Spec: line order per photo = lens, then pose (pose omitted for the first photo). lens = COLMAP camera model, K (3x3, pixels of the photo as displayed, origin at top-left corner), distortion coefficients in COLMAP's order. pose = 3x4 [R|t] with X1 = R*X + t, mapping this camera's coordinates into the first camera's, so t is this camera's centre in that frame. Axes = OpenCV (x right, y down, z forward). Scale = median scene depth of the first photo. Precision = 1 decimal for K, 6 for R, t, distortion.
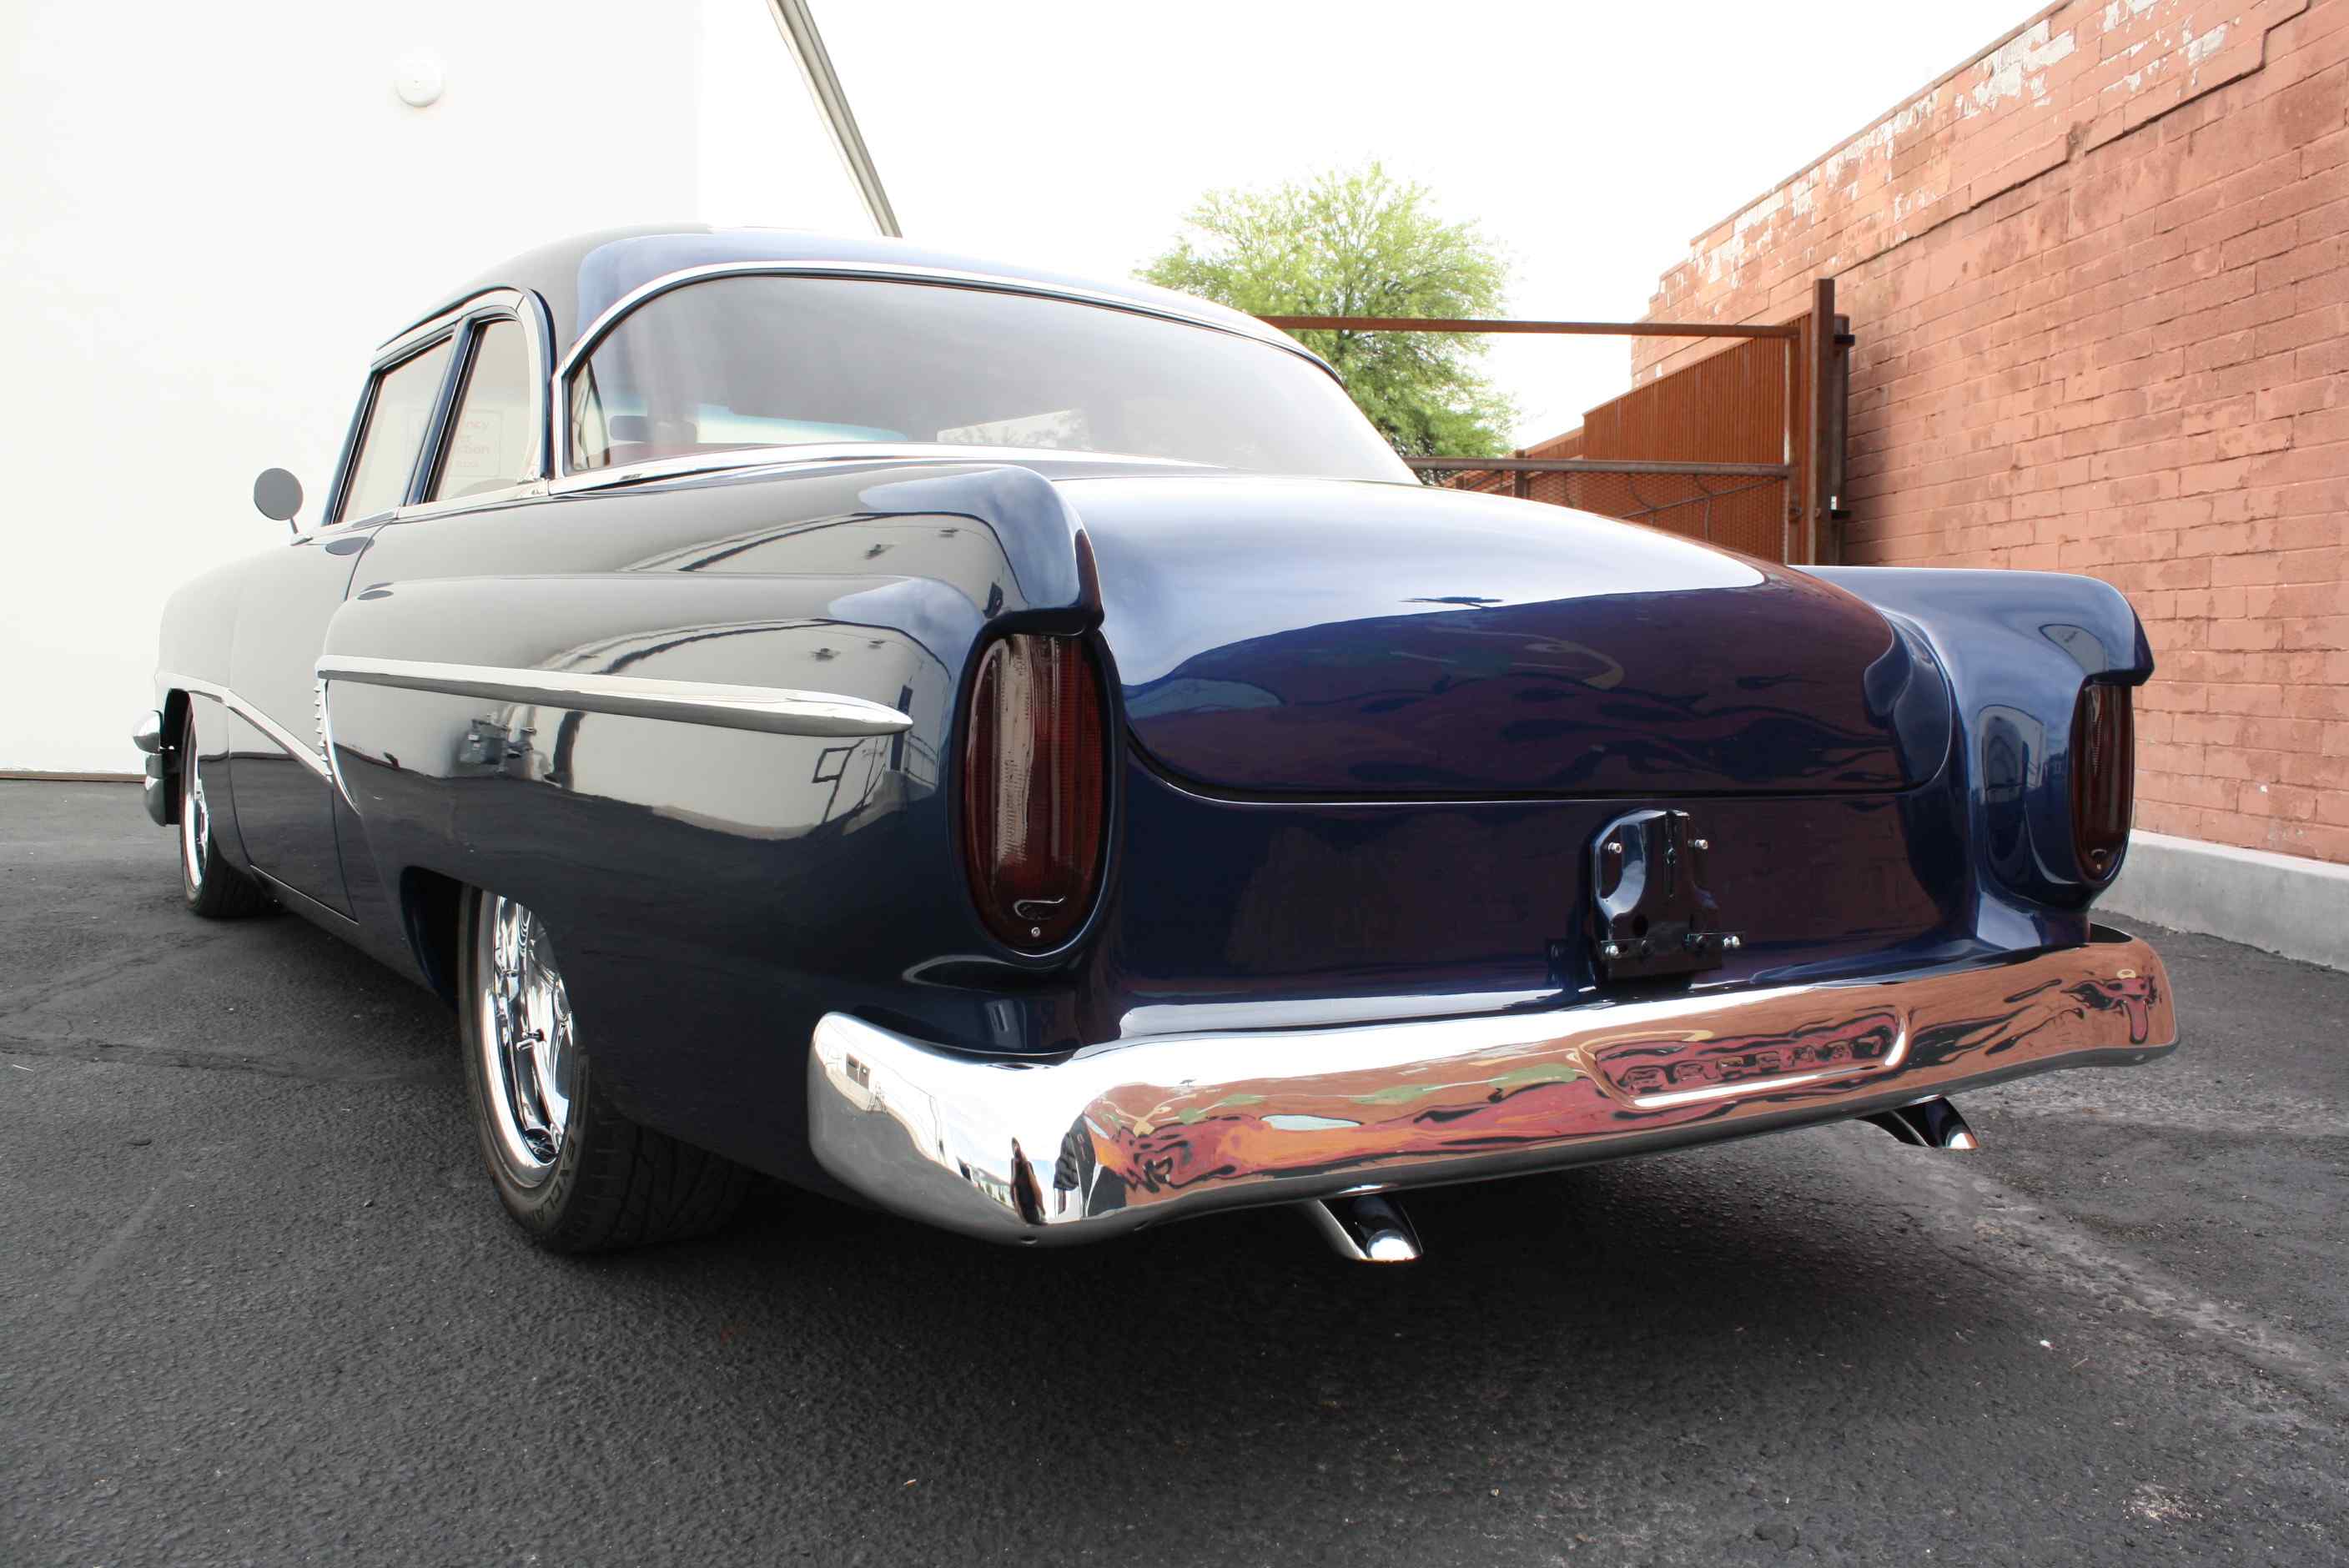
lens RADIAL K [[1982.3, 0, 1169.1], [0, 1982.3, 786.6], [0, 0, 1]] dist [-0.167815, 0.146666]
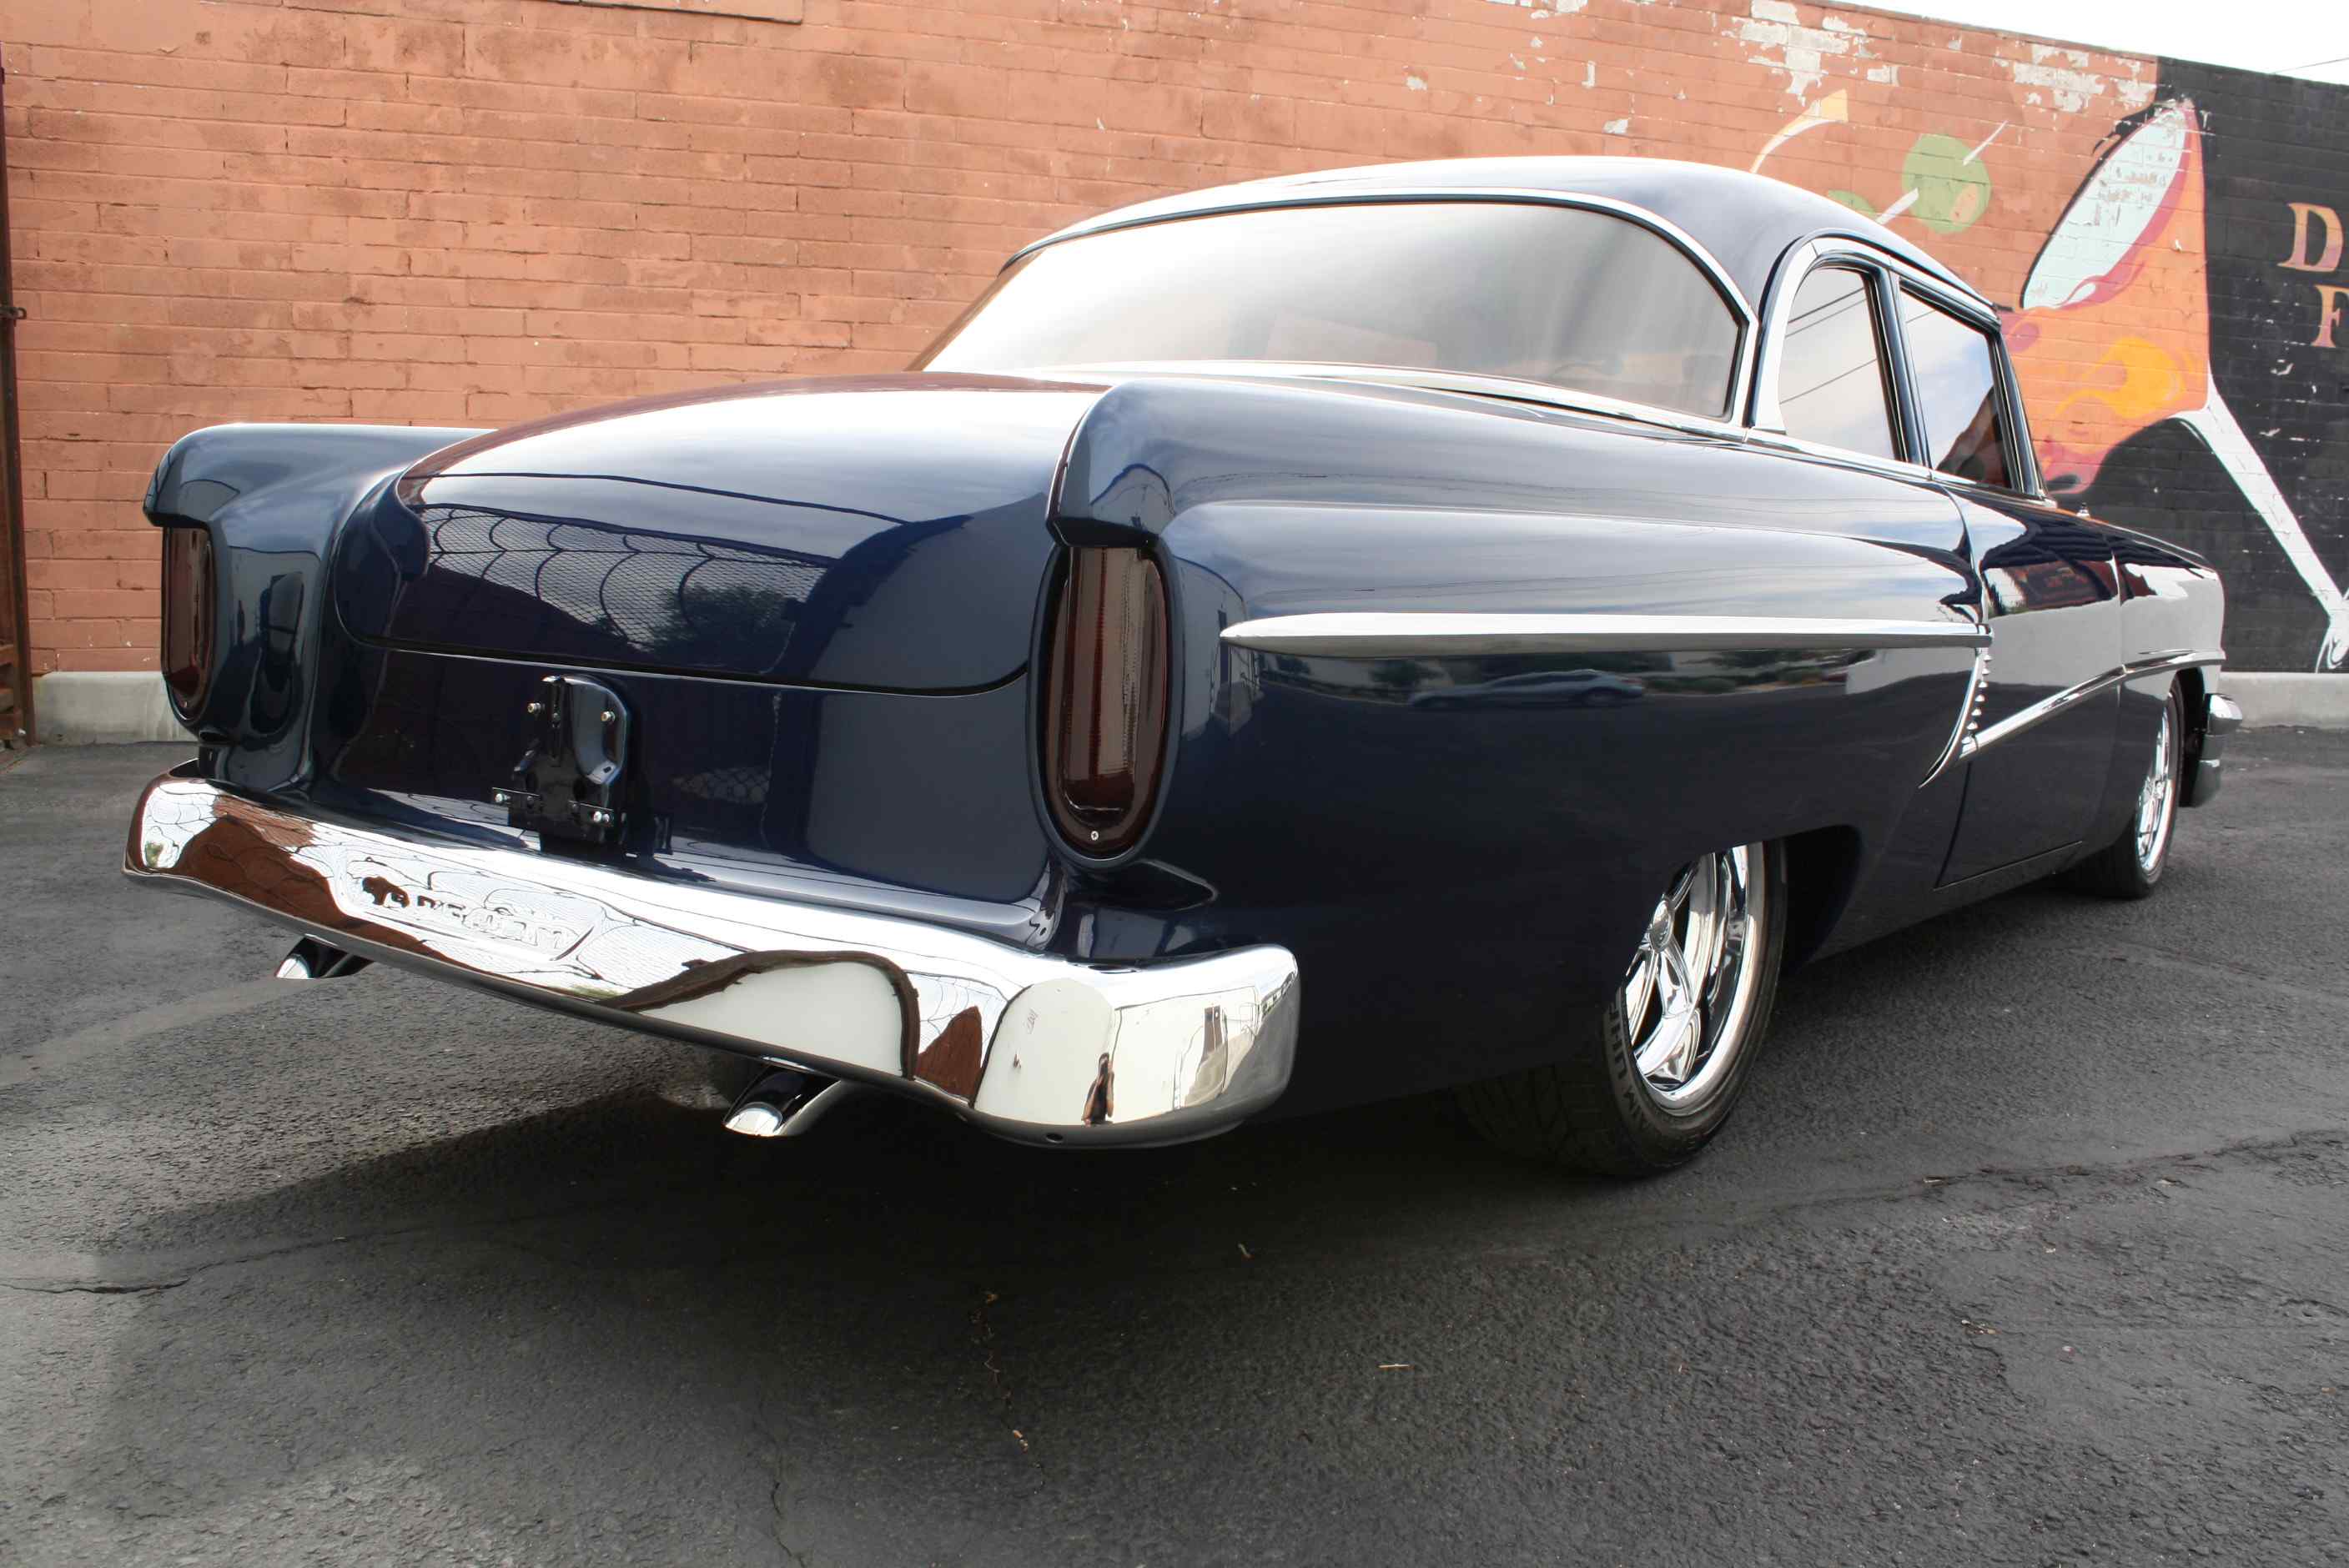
lens RADIAL K [[1982.7, 0, 1174.5], [0, 1982.7, 784.0], [0, 0, 1]] dist [-0.168494, 0.148741]
pose [[-0.296473, -0.155165, 0.942352, -1.192406], [0.032736, 0.984483, 0.172401, -0.178190], [-0.954480, 0.081961, -0.286793, 1.916148]]
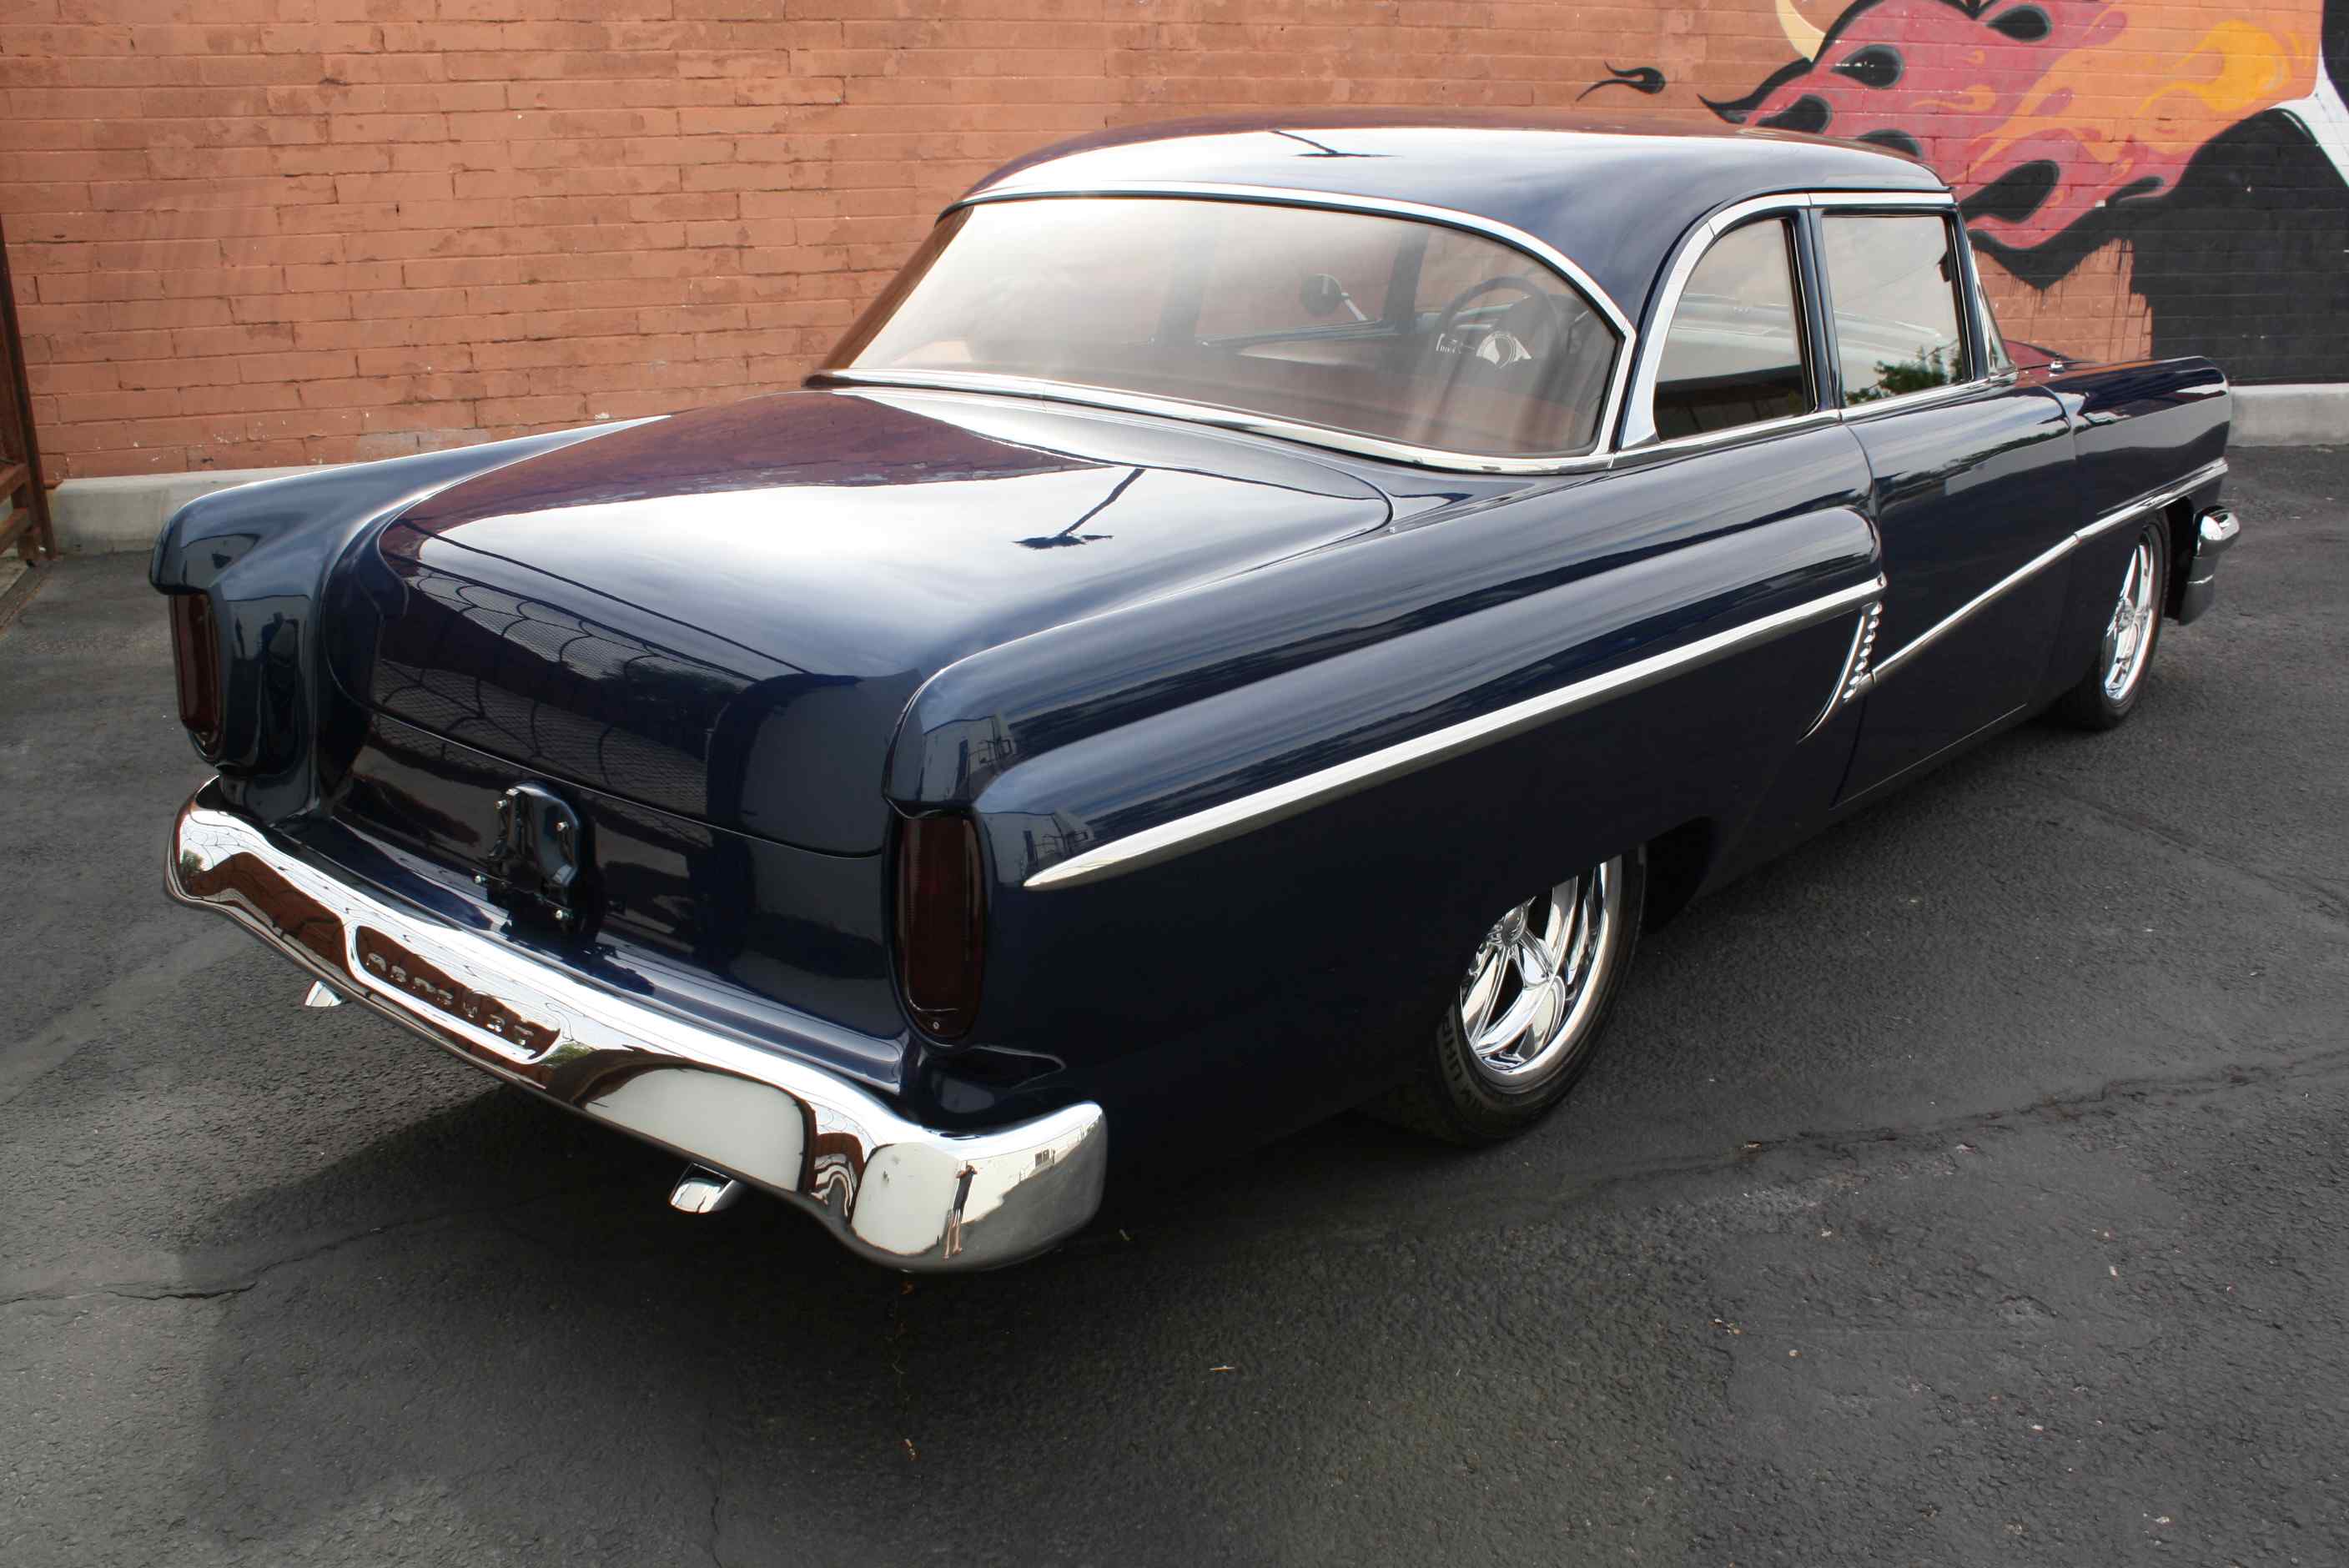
lens RADIAL K [[2105.7, 0, 1174.5], [0, 2105.7, 784.0], [0, 0, 1]] dist [-0.159506, 0.149101]
pose [[-0.262952, -0.325451, 0.908261, -1.301697], [0.055065, 0.934792, 0.350900, -0.360209], [-0.963236, 0.142283, -0.227885, 1.865901]]
